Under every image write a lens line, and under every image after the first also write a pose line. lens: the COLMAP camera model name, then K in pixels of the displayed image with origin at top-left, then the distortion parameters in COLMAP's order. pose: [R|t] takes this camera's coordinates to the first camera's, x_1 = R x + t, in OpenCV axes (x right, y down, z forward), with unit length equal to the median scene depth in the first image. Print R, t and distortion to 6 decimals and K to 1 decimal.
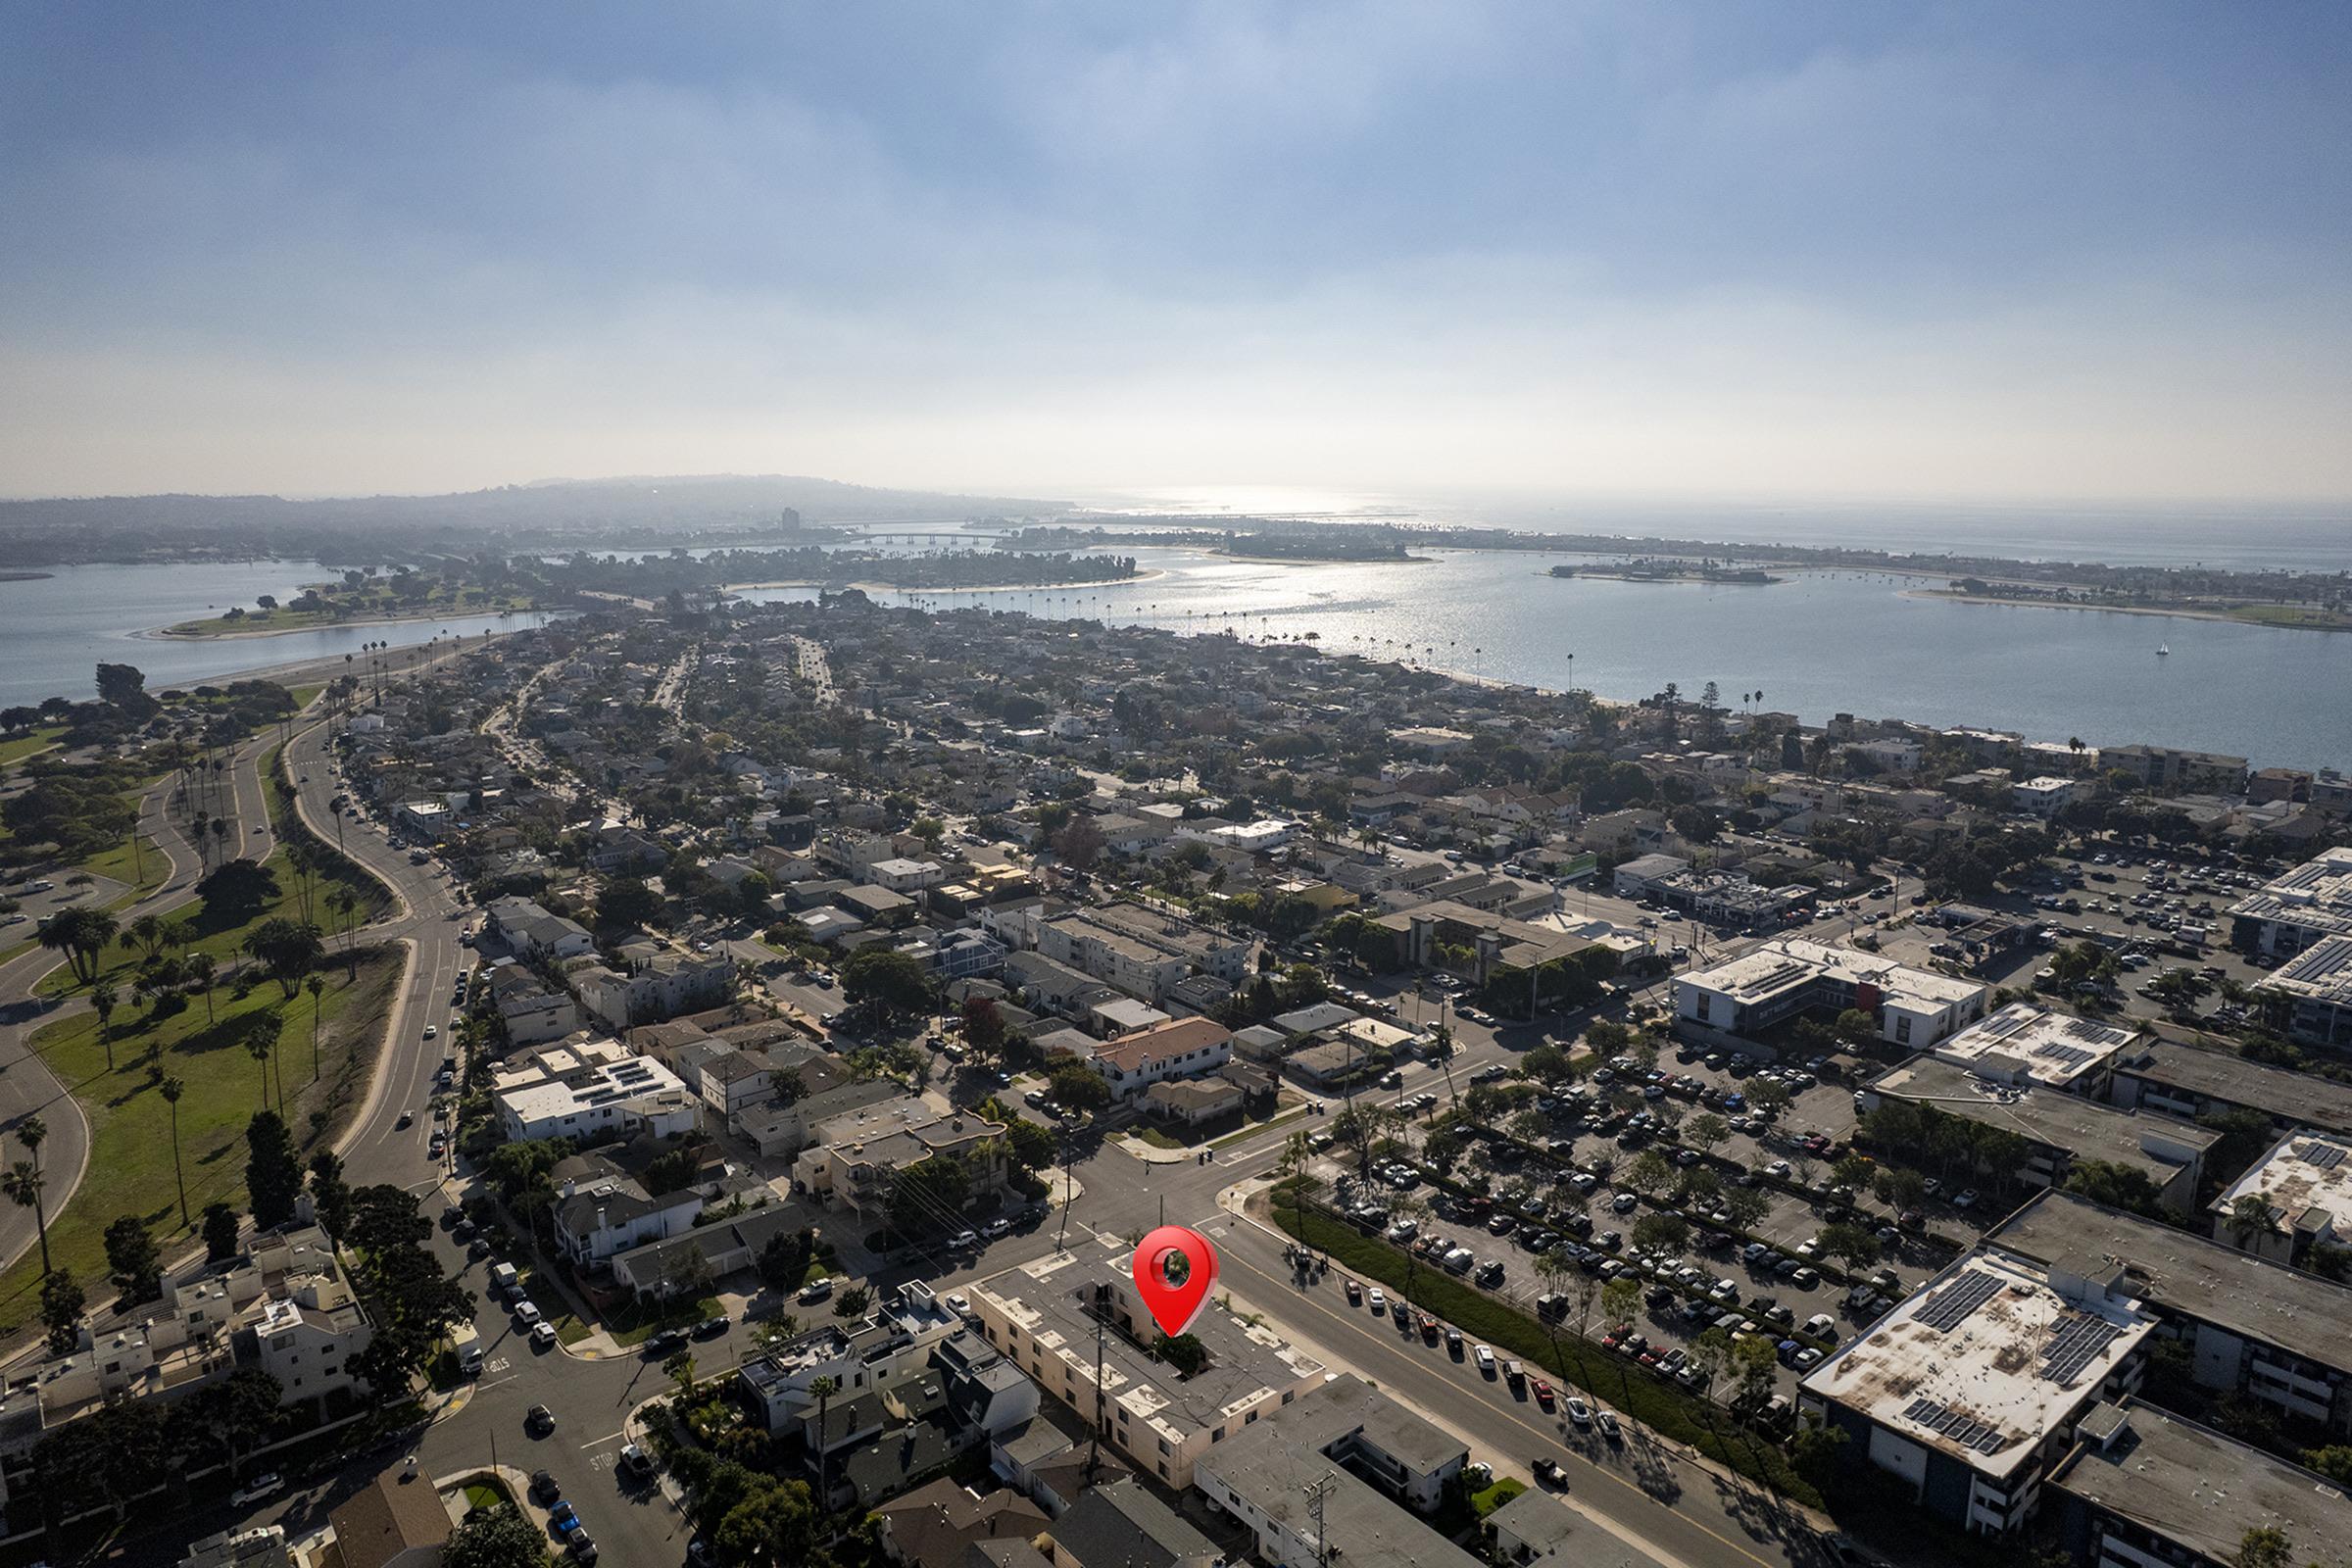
lens RADIAL K [[1509.0, 0, 1176.0], [0, 1509.0, 784.0], [0, 0, 1]] dist [-0.002973, -0.000737]
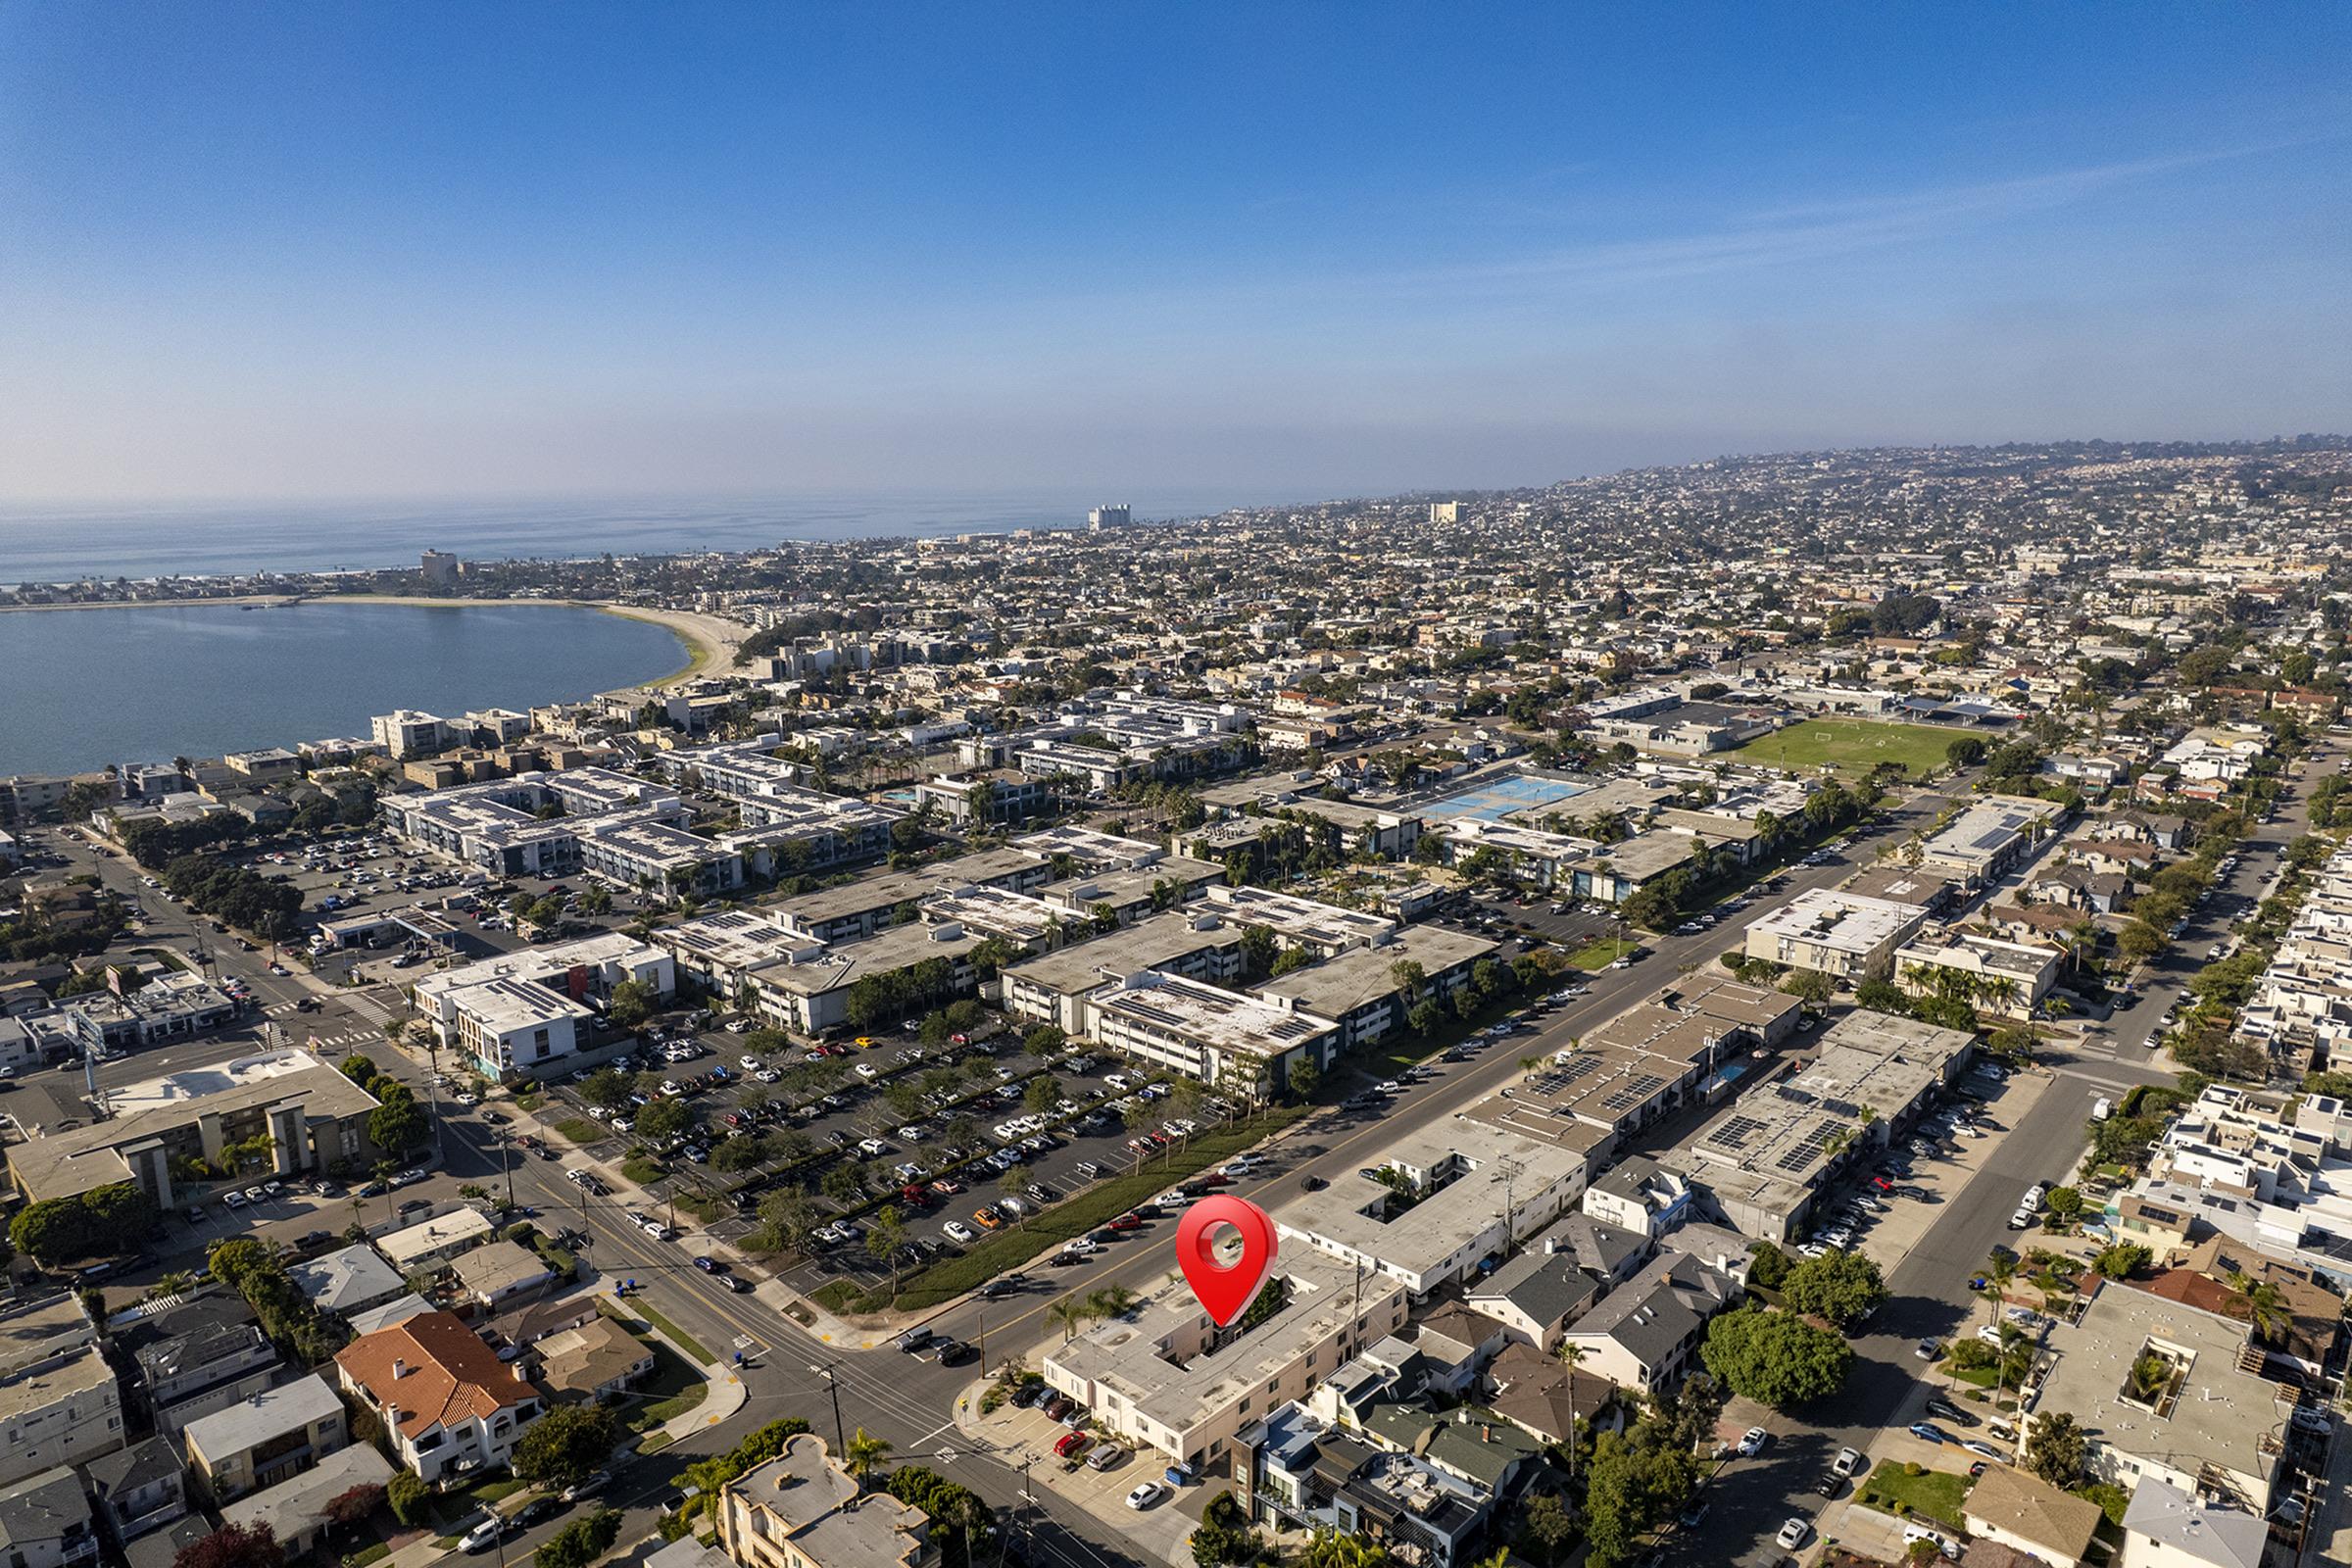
lens RADIAL K [[1509.0, 0, 1176.0], [0, 1509.0, 784.0], [0, 0, 1]] dist [-0.002973, -0.000737]
pose [[-0.112091, -0.203458, 0.972646, -0.623699], [0.211729, 0.951448, 0.223424, -0.144023], [-0.970879, 0.230981, -0.063571, 0.683950]]
